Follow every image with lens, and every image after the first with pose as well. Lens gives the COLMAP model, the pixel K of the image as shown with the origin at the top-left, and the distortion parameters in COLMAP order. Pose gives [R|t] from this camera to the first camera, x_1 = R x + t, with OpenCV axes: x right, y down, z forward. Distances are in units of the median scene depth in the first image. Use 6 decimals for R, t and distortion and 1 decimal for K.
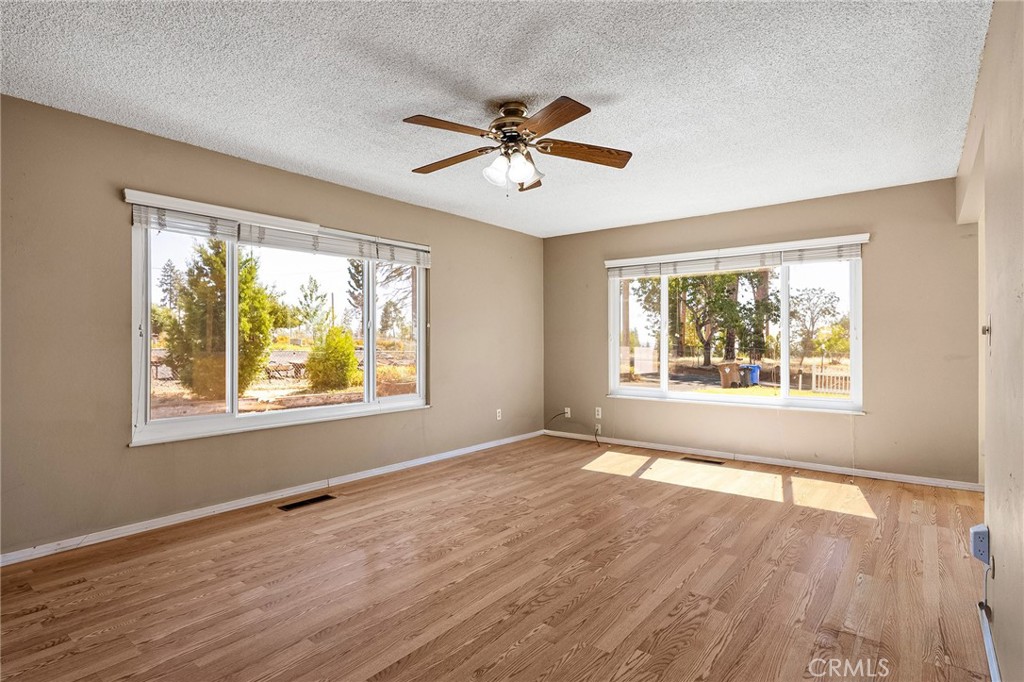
lens RADIAL K [[527.5, 0, 510.5], [0, 527.5, 340.4], [0, 0, 1]] dist [-0.003189, -0.000101]
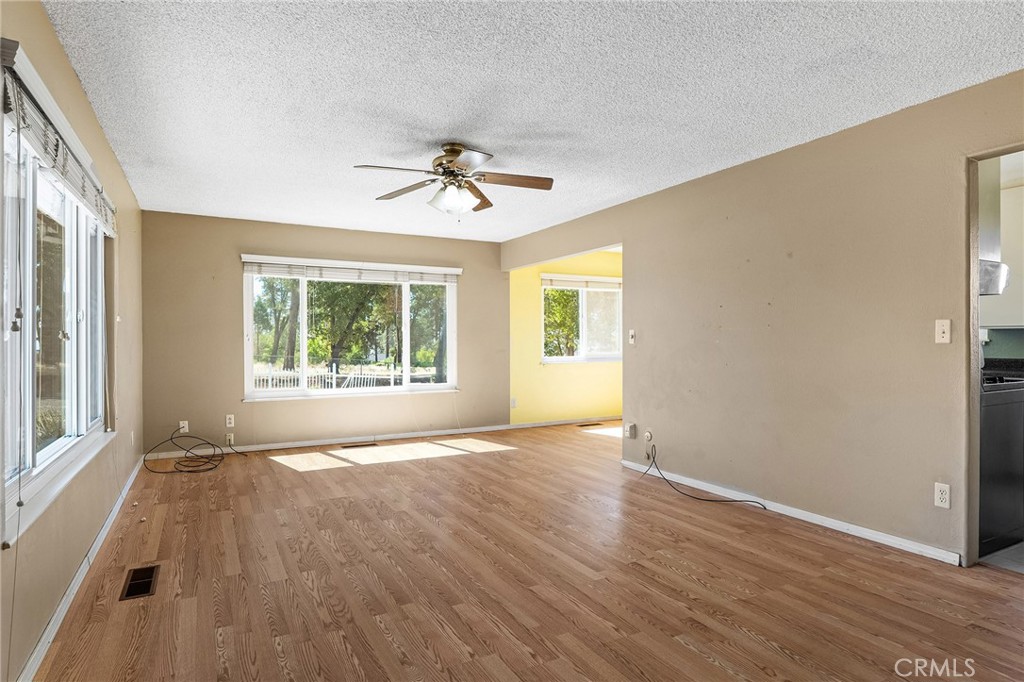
lens RADIAL K [[571.5, 0, 512.9], [0, 571.5, 339.6], [0, 0, 1]] dist [-0.008180, 0.002036]
pose [[0.391873, 0.003176, 0.920014, -0.958725], [-0.001699, 0.999995, -0.002728, 0.000835], [-0.920018, -0.000494, 0.391876, 0.309826]]
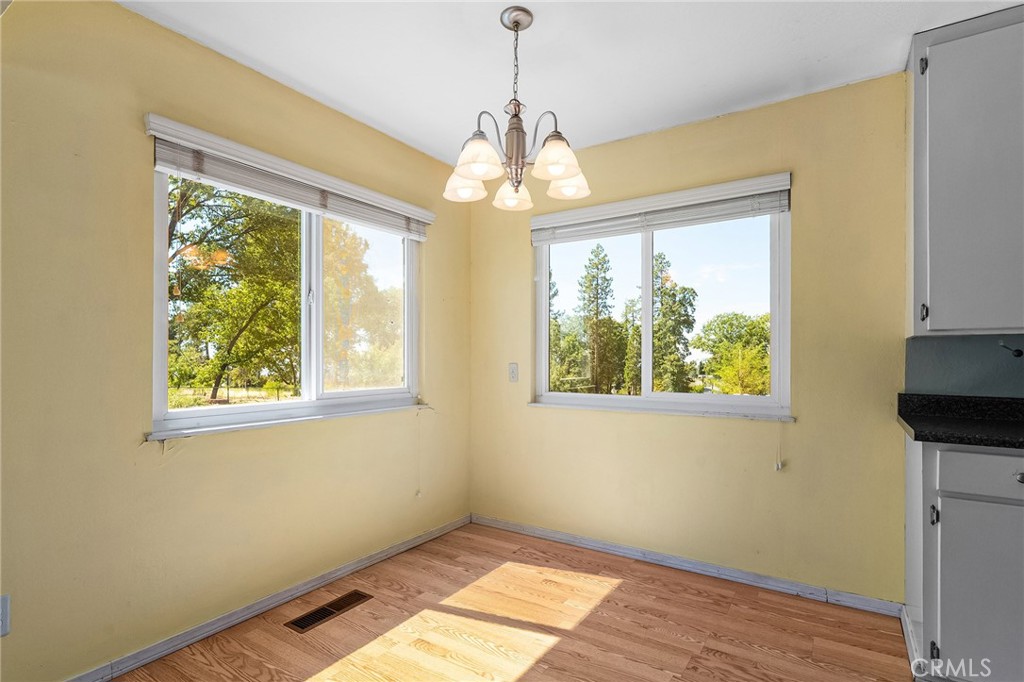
lens RADIAL K [[507.3, 0, 512.0], [0, 507.3, 353.2], [0, 0, 1]] dist [-0.000279, -0.000178]
pose [[-0.085117, 0.013731, 0.996276, 0.563371], [-0.006929, 0.999873, -0.014373, 0.001083], [-0.996347, -0.008126, -0.085011, 0.737801]]
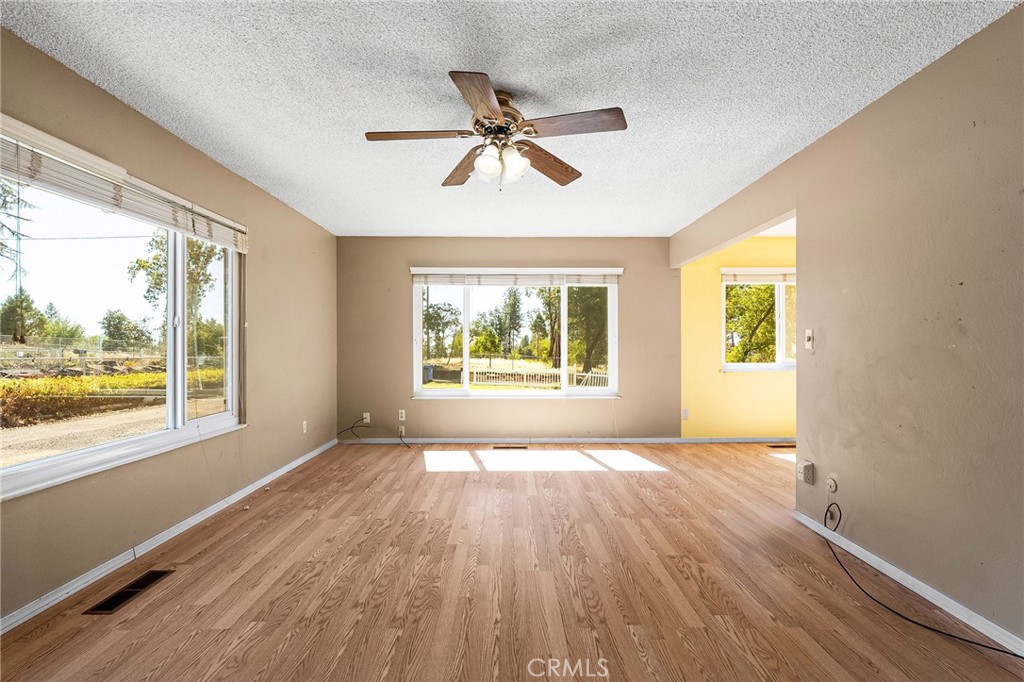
lens RADIAL K [[471.0, 0, 512.0], [0, 471.0, 344.2], [0, 0, 1]] dist [-0.005466, 0.000036]
pose [[0.779340, 0.003139, 0.626594, -0.423969], [-0.002753, 0.999995, -0.001586, 0.001654], [-0.626596, -0.000489, 0.779344, 0.276816]]
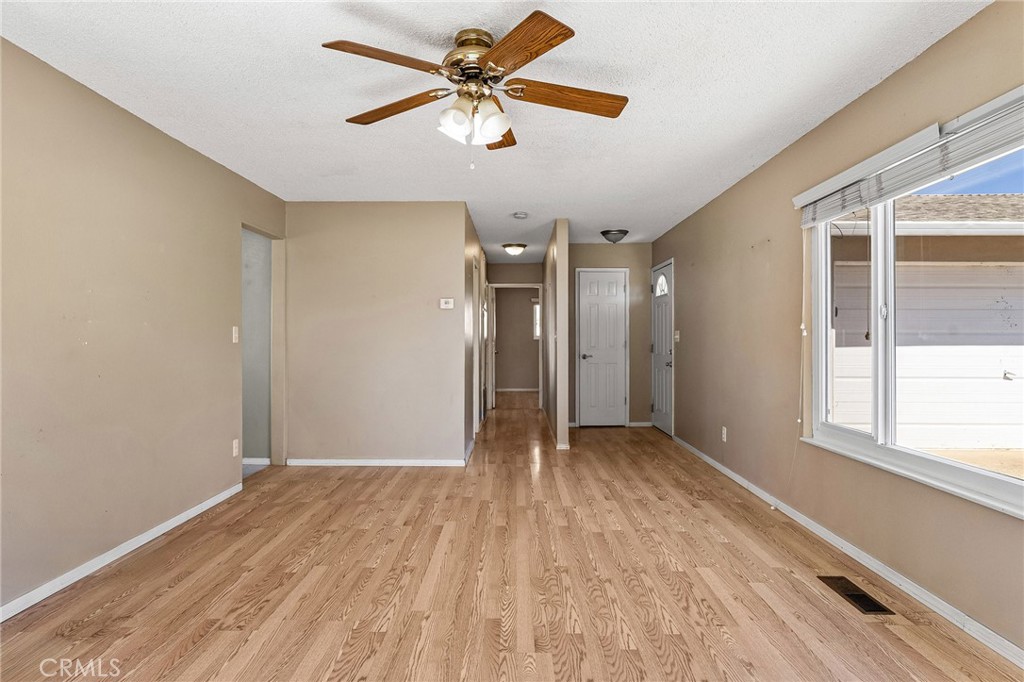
lens RADIAL K [[571.5, 0, 512.0], [0, 571.5, 336.5], [0, 0, 1]] dist [-0.008180, 0.002036]
pose [[-0.788405, -0.000540, -0.615156, 0.400924], [0.004265, 0.999971, -0.006343, -0.000418], [0.615142, -0.007624, -0.788380, 1.426536]]
